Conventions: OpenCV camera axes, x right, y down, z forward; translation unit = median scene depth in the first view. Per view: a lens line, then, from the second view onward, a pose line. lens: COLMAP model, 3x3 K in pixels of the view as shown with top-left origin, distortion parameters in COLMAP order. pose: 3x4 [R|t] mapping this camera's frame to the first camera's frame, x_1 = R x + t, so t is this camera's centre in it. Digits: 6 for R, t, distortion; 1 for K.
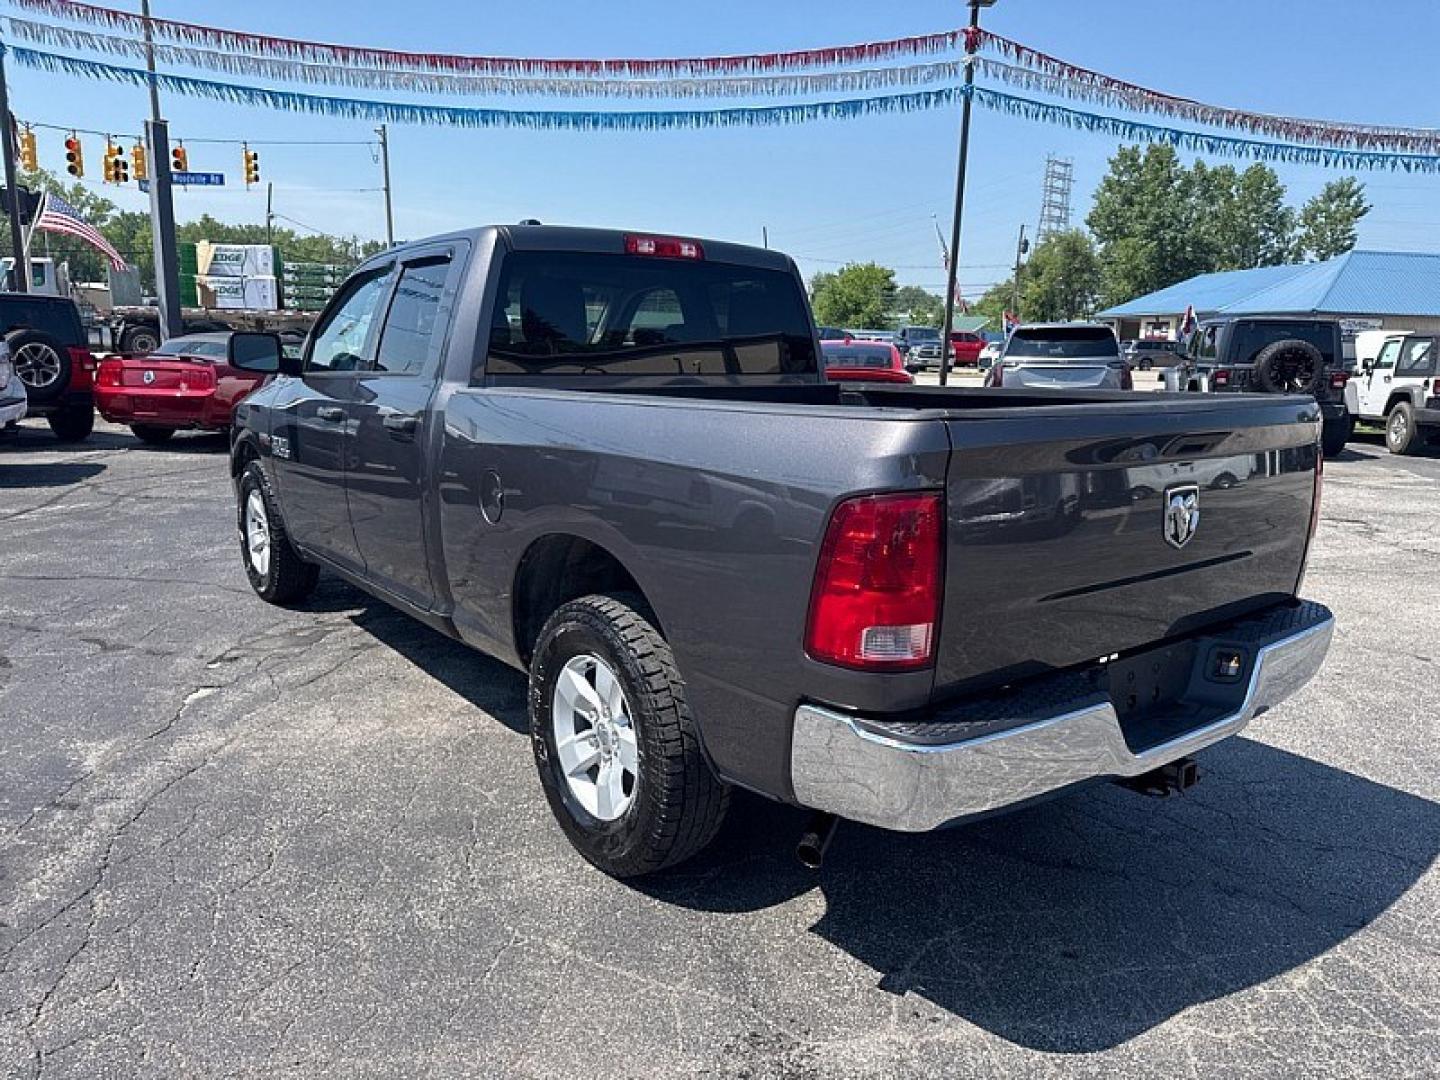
lens RADIAL K [[1018.5, 0, 731.9], [0, 1018.5, 536.3], [0, 0, 1]] dist [0.007149, -0.012321]
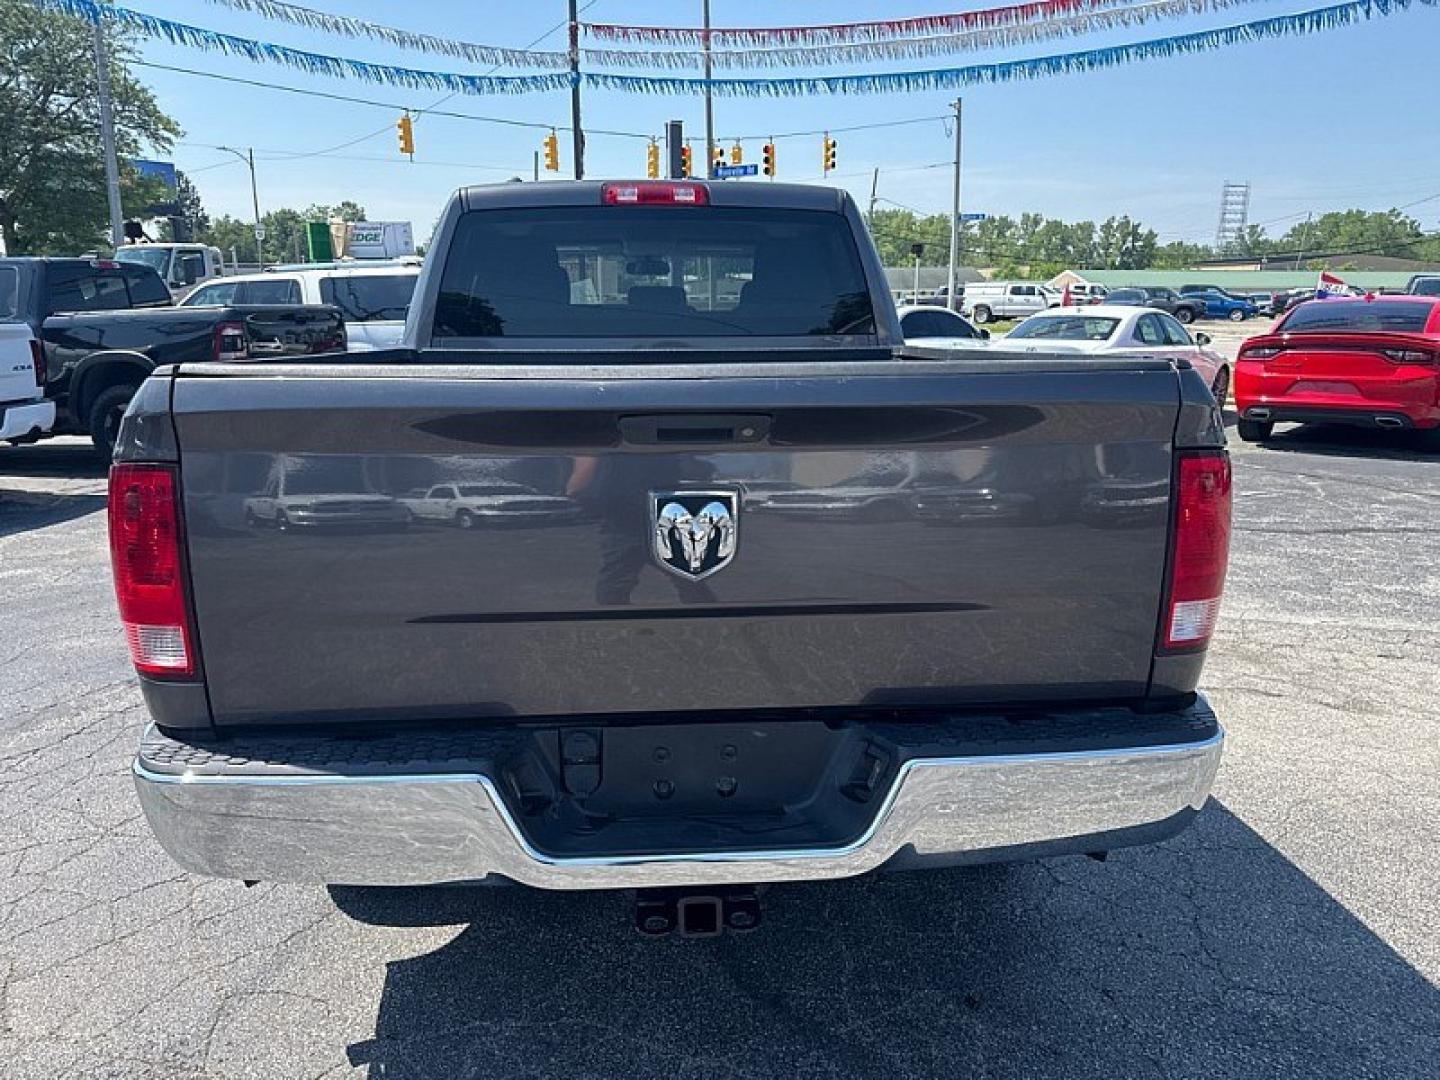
lens RADIAL K [[1018.5, 0, 709.2], [0, 1018.5, 543.1], [0, 0, 1]] dist [0.007149, -0.012321]
pose [[0.827038, 0.099825, -0.553212, 0.109438], [-0.082450, 0.995005, 0.056285, -0.006902], [0.556067, -0.000938, 0.831137, 0.060755]]
